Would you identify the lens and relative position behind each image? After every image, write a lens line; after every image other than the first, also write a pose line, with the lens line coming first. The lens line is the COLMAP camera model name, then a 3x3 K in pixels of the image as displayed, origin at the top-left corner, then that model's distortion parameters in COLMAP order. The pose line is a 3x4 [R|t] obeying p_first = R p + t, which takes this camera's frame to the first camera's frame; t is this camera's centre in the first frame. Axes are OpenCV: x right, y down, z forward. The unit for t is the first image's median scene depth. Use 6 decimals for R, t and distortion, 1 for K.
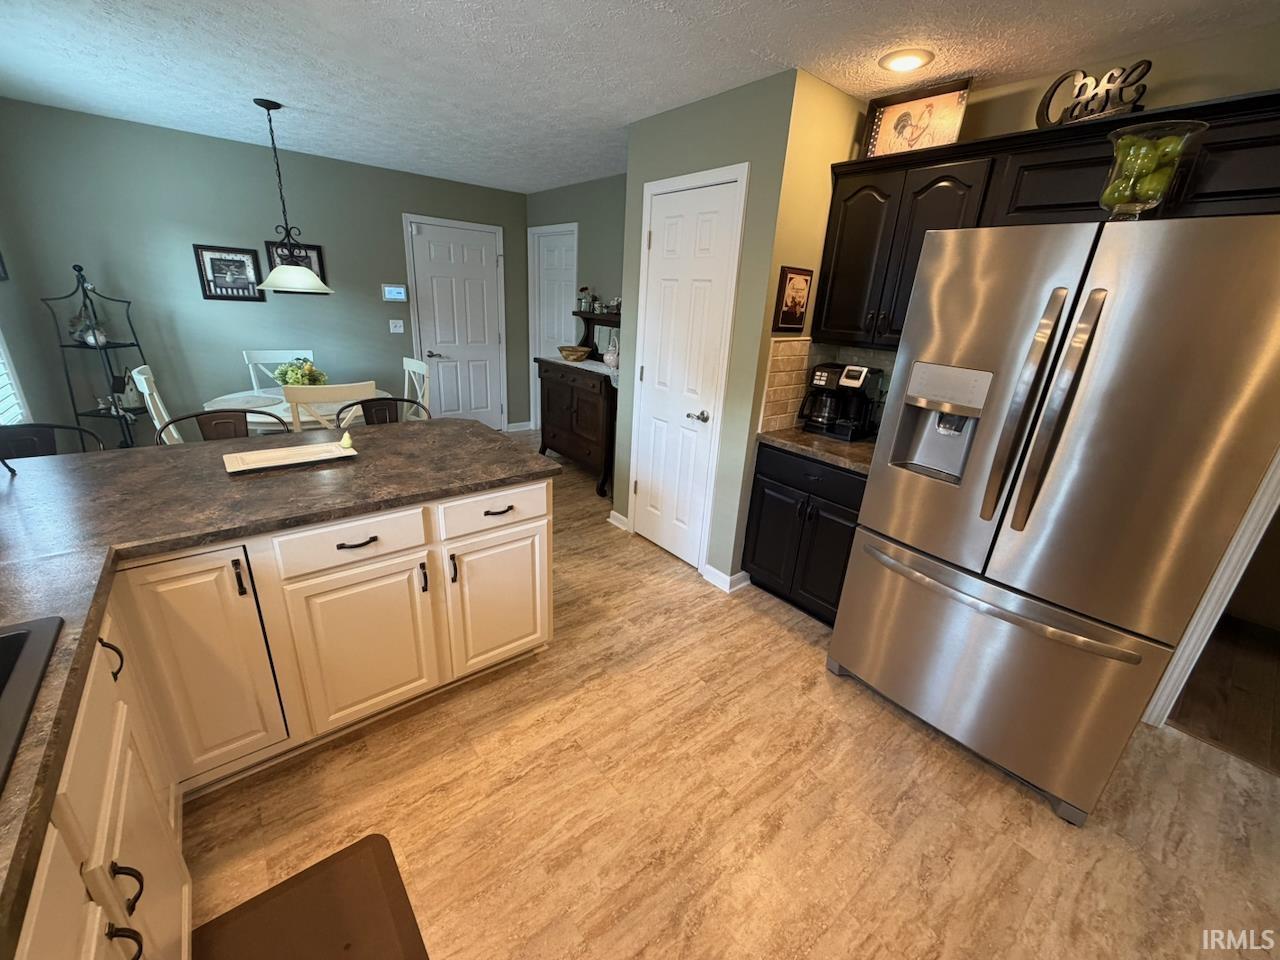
lens RADIAL K [[509.3, 0, 634.2], [0, 509.3, 480.1], [0, 0, 1]] dist [0.000490, 0.000221]
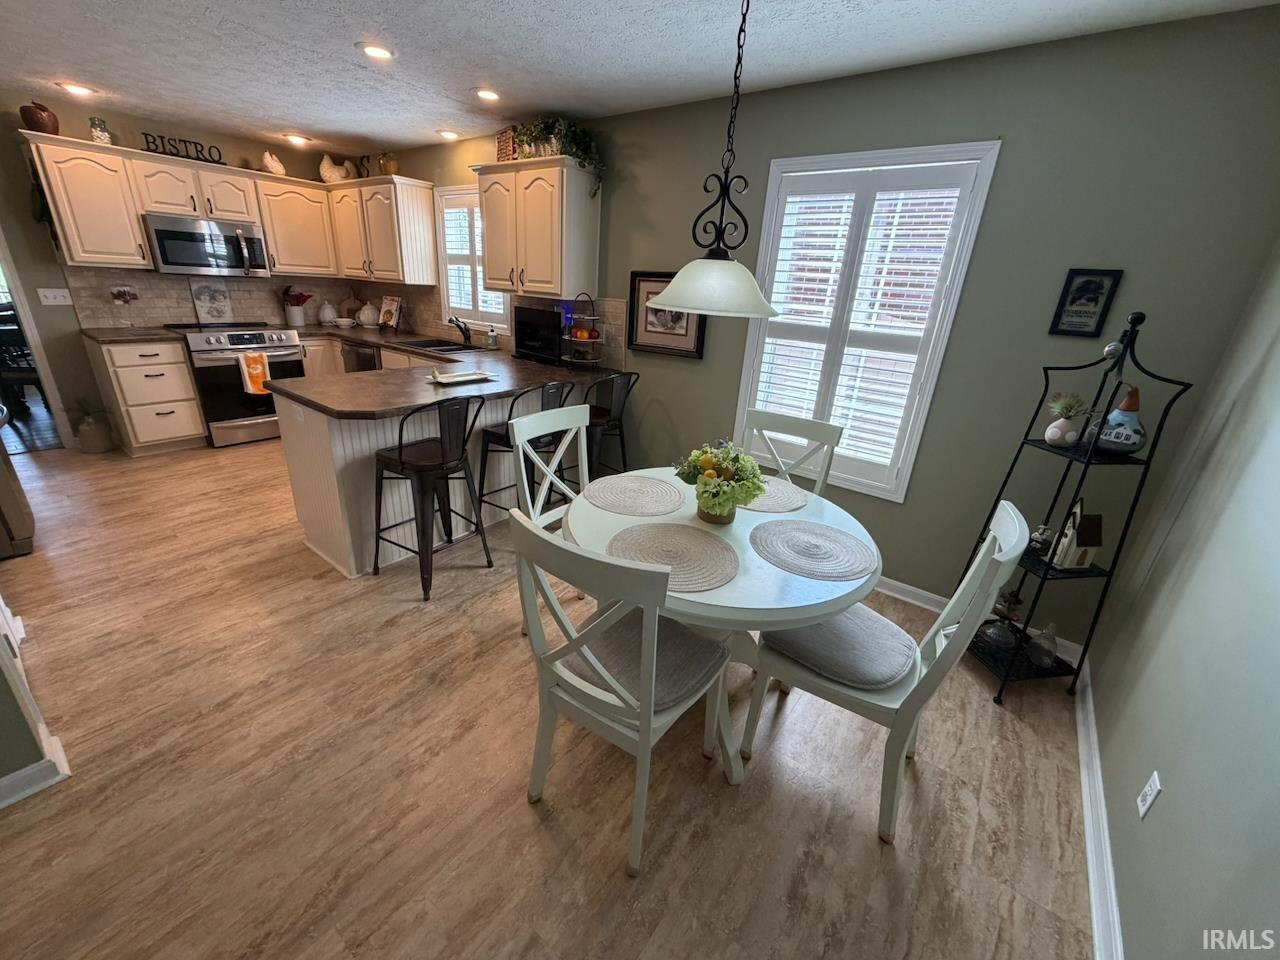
lens RADIAL K [[509.3, 0, 634.1], [0, 509.3, 478.1], [0, 0, 1]] dist [0.000490, 0.000221]
pose [[-0.963820, -0.016500, -0.266041, -0.767596], [-0.188363, 0.748353, 0.635993, -0.921100], [0.188599, 0.663095, -0.724386, 2.428902]]
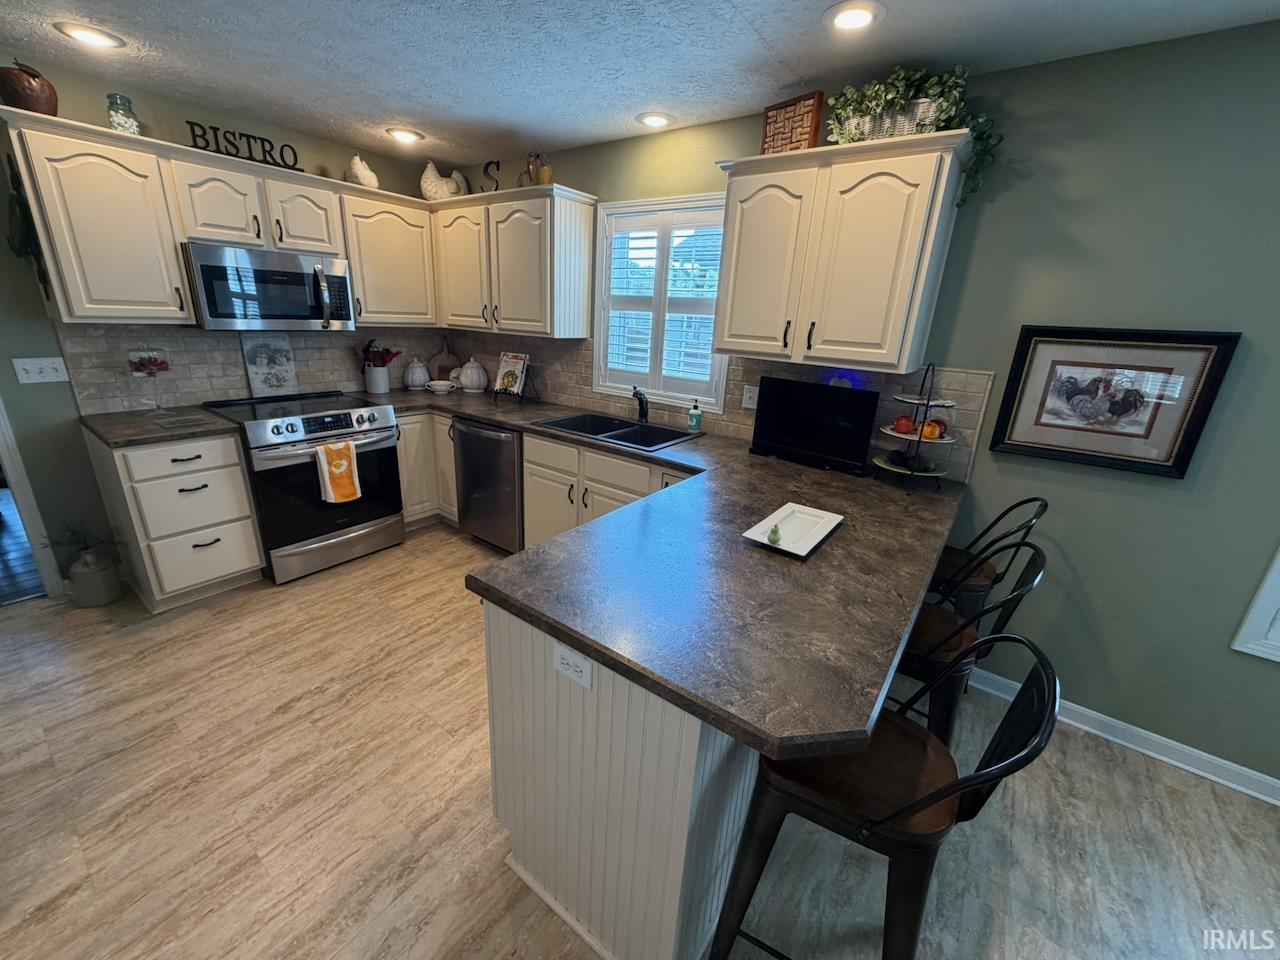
lens RADIAL K [[509.3, 0, 635.7], [0, 509.3, 479.3], [0, 0, 1]] dist [0.000490, 0.000221]
pose [[-0.961117, -0.016352, -0.275657, -0.174504], [-0.184277, 0.781439, 0.596151, -0.570313], [0.205661, 0.623768, -0.754067, 1.508064]]
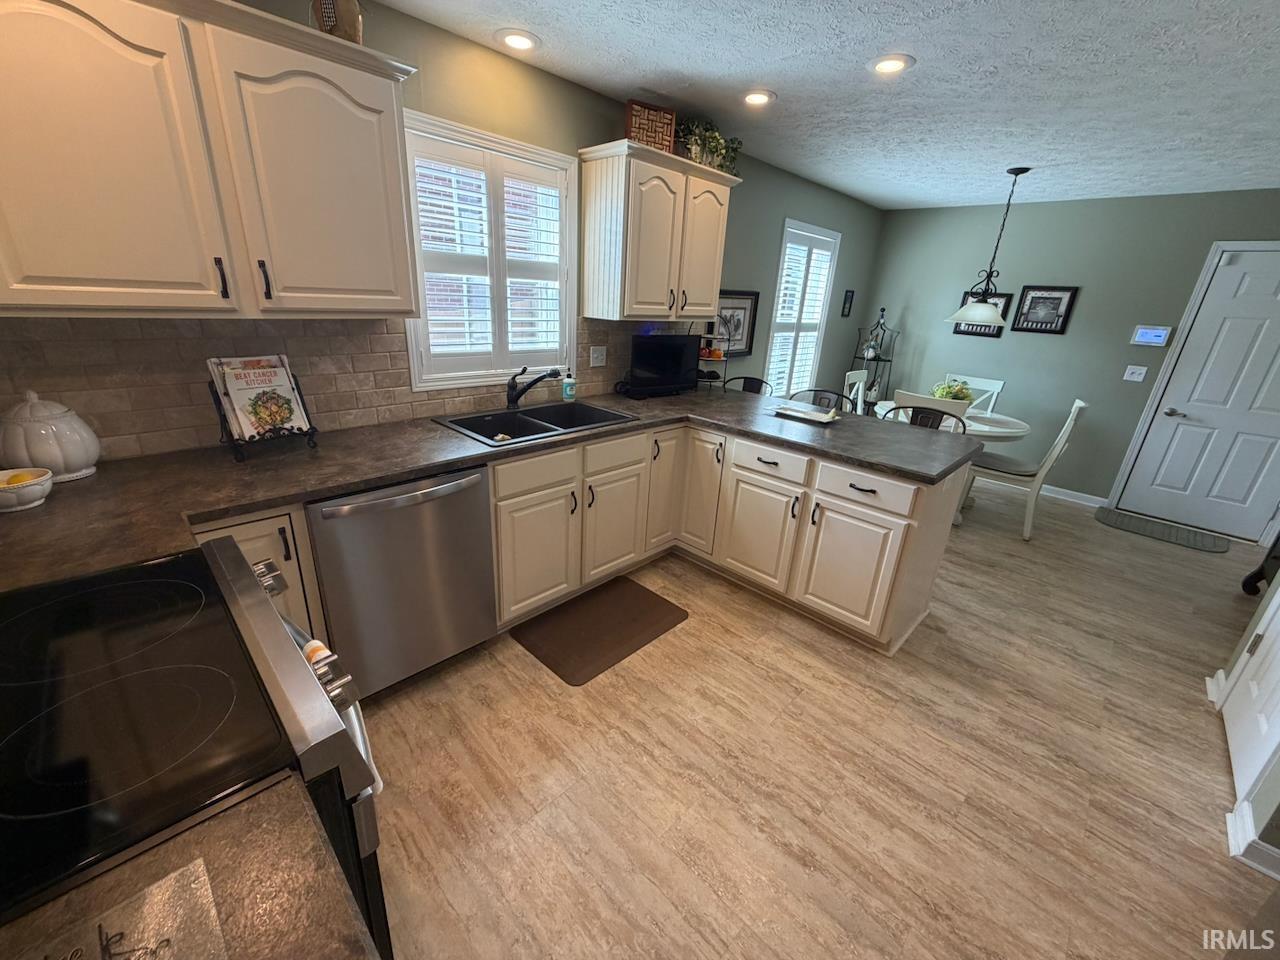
lens RADIAL K [[509.3, 0, 635.0], [0, 509.3, 479.8], [0, 0, 1]] dist [0.000490, 0.000221]
pose [[0.120956, 0.294853, -0.947856, 0.772048], [-0.387358, 0.893185, 0.228416, -0.023636], [0.913961, 0.339531, 0.222250, 0.239236]]
